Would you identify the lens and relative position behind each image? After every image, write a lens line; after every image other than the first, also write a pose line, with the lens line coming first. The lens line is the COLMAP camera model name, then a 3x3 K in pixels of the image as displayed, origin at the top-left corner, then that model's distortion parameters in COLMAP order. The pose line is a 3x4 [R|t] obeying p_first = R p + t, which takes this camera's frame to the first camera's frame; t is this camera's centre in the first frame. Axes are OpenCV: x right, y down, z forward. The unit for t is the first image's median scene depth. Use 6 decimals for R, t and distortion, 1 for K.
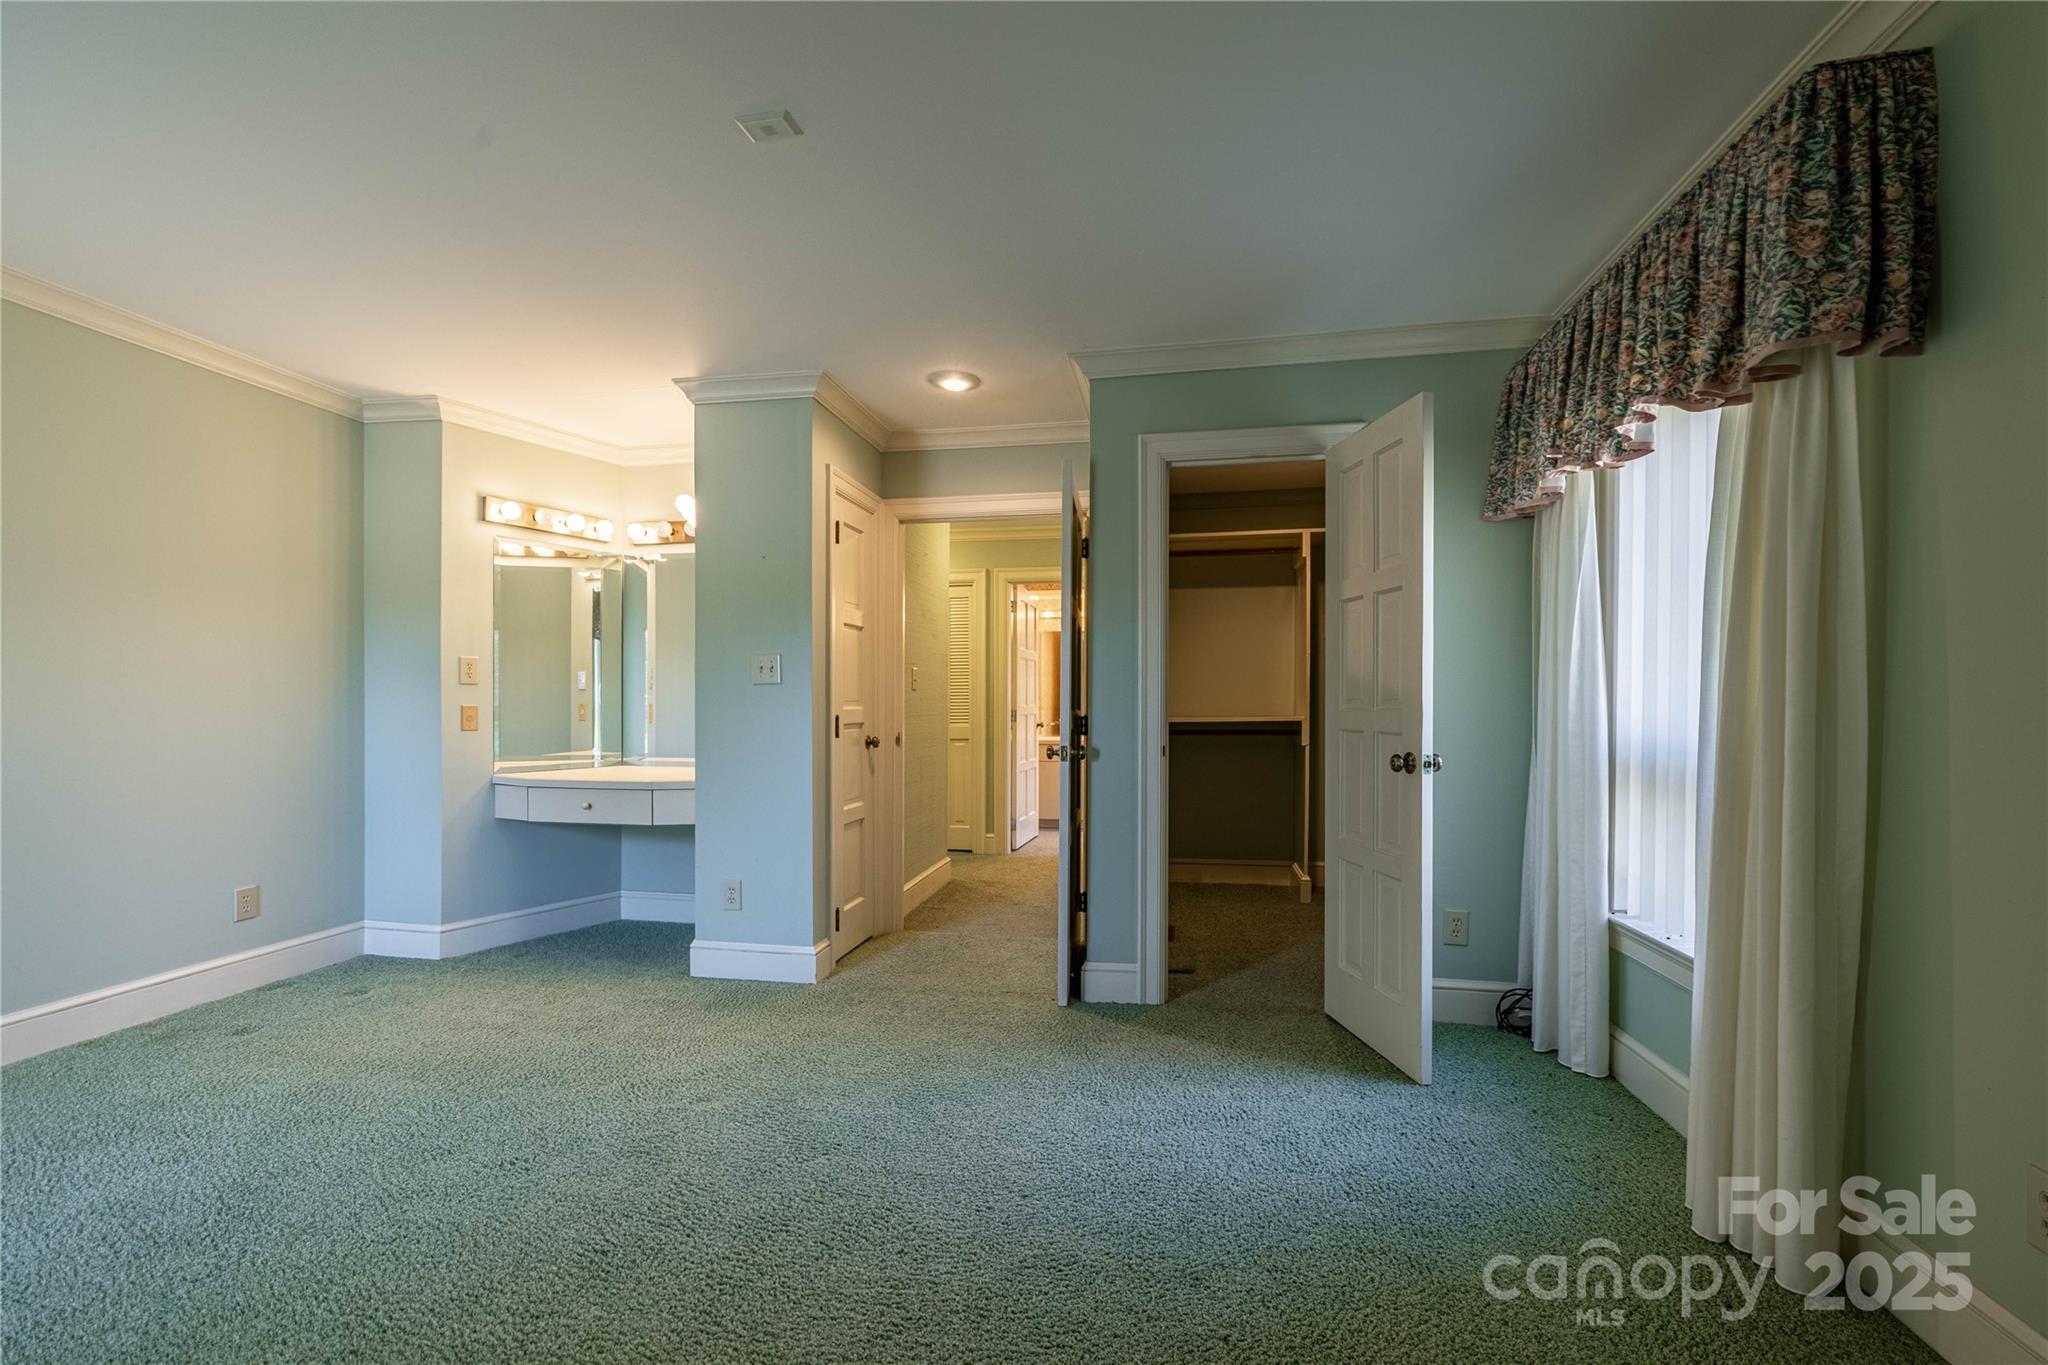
lens RADIAL K [[872.5, 0, 997.7], [0, 872.5, 711.6], [0, 0, 1]] dist [0.004320, 0.000480]
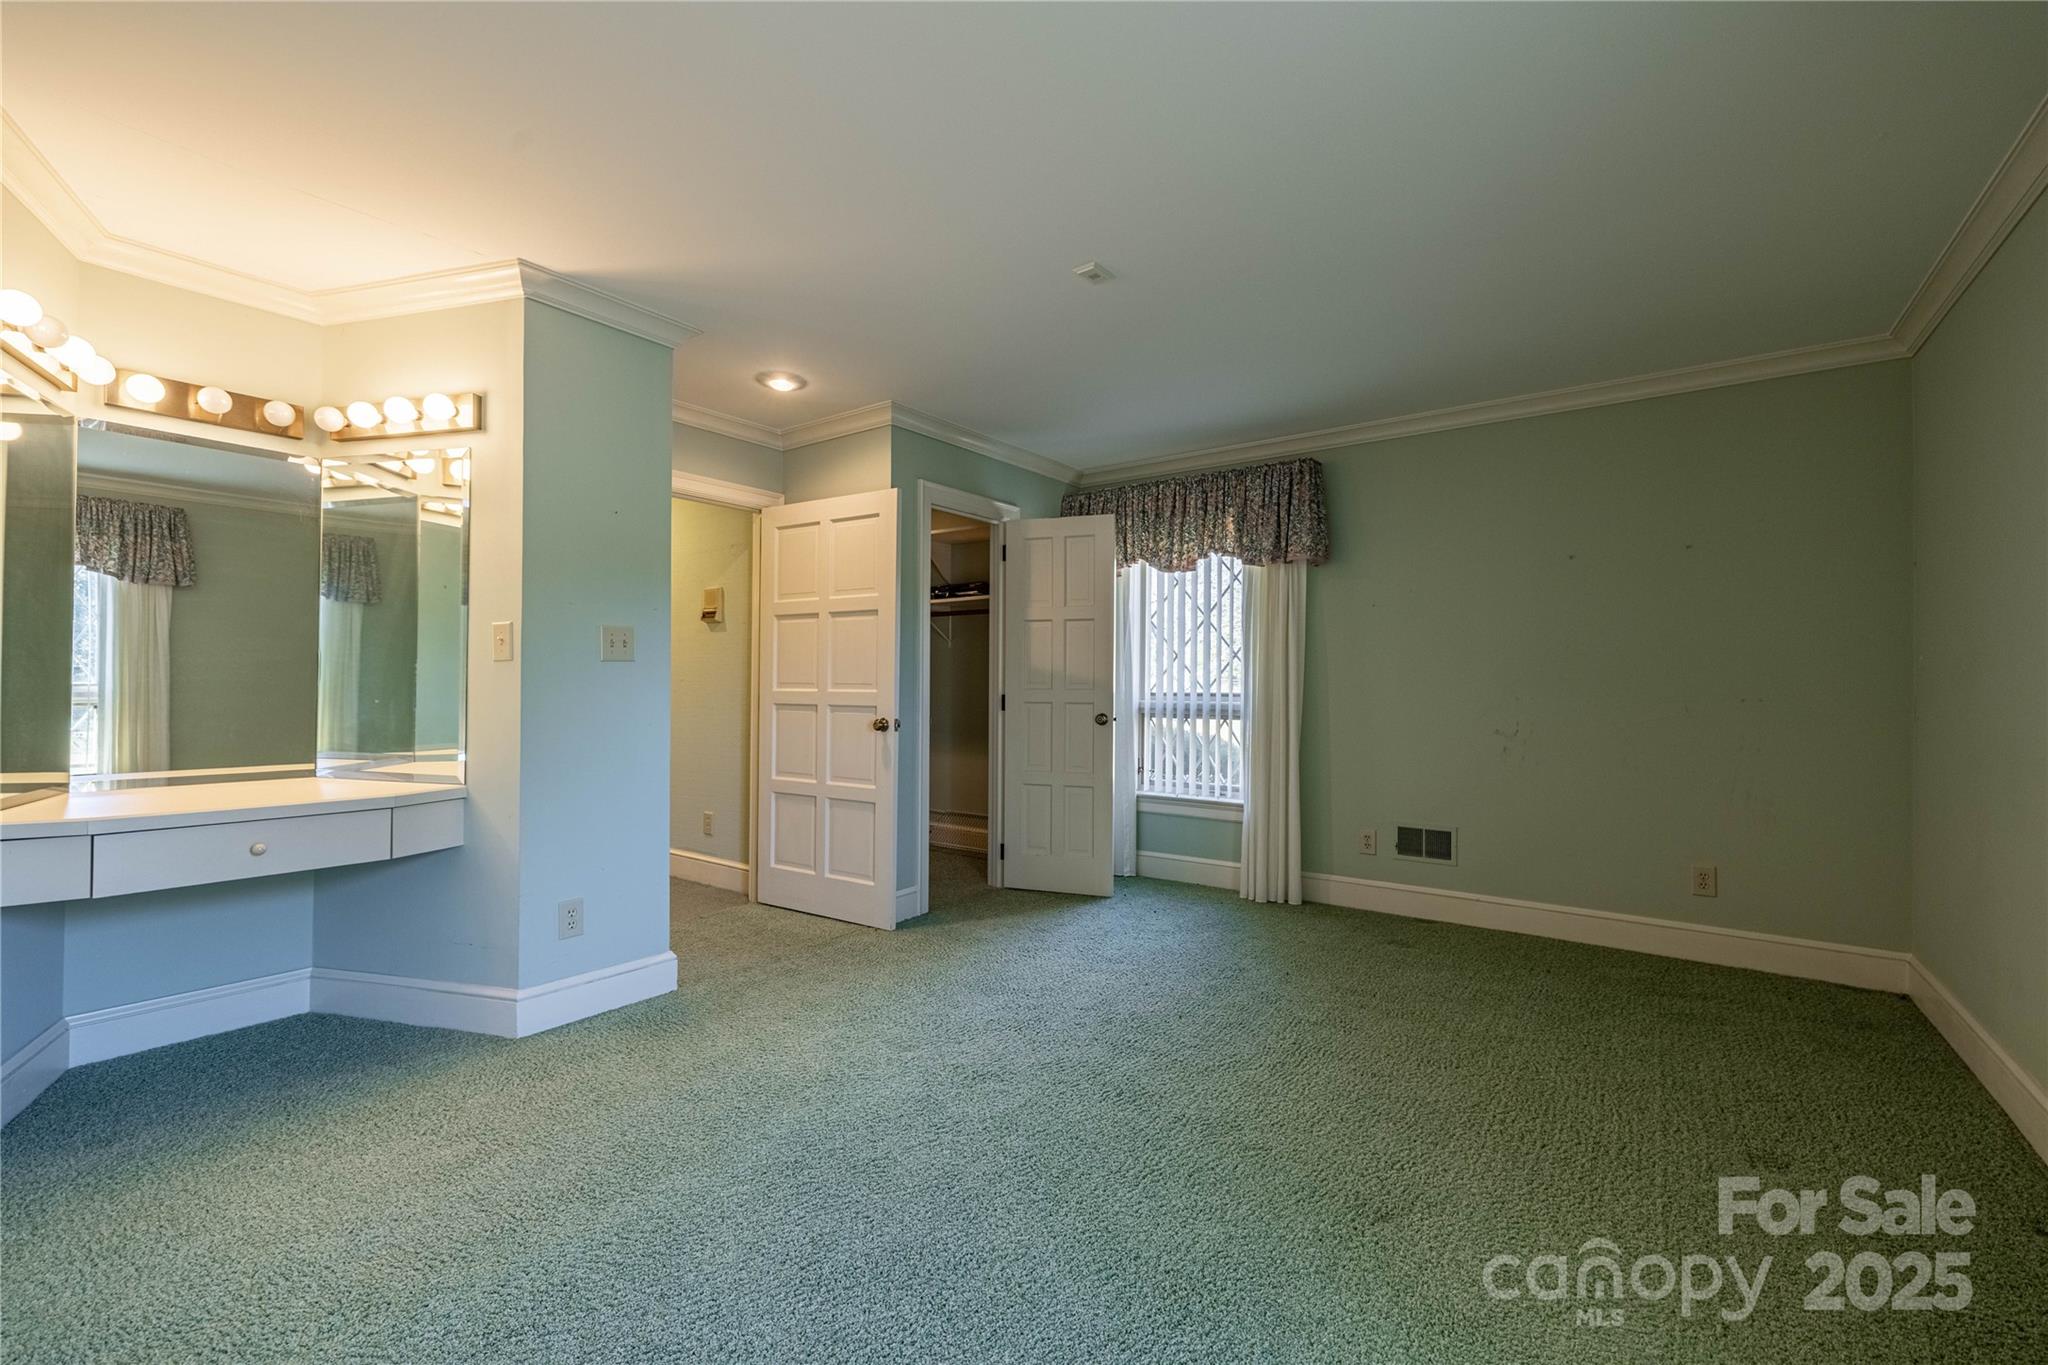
lens RADIAL K [[872.5, 0, 1003.8], [0, 872.5, 698.6], [0, 0, 1]] dist [0.004320, 0.000480]
pose [[0.442570, -0.015170, 0.896605, -0.876792], [-0.000643, 0.999851, 0.017235, -0.011748], [-0.896734, -0.008204, 0.442495, 0.282723]]
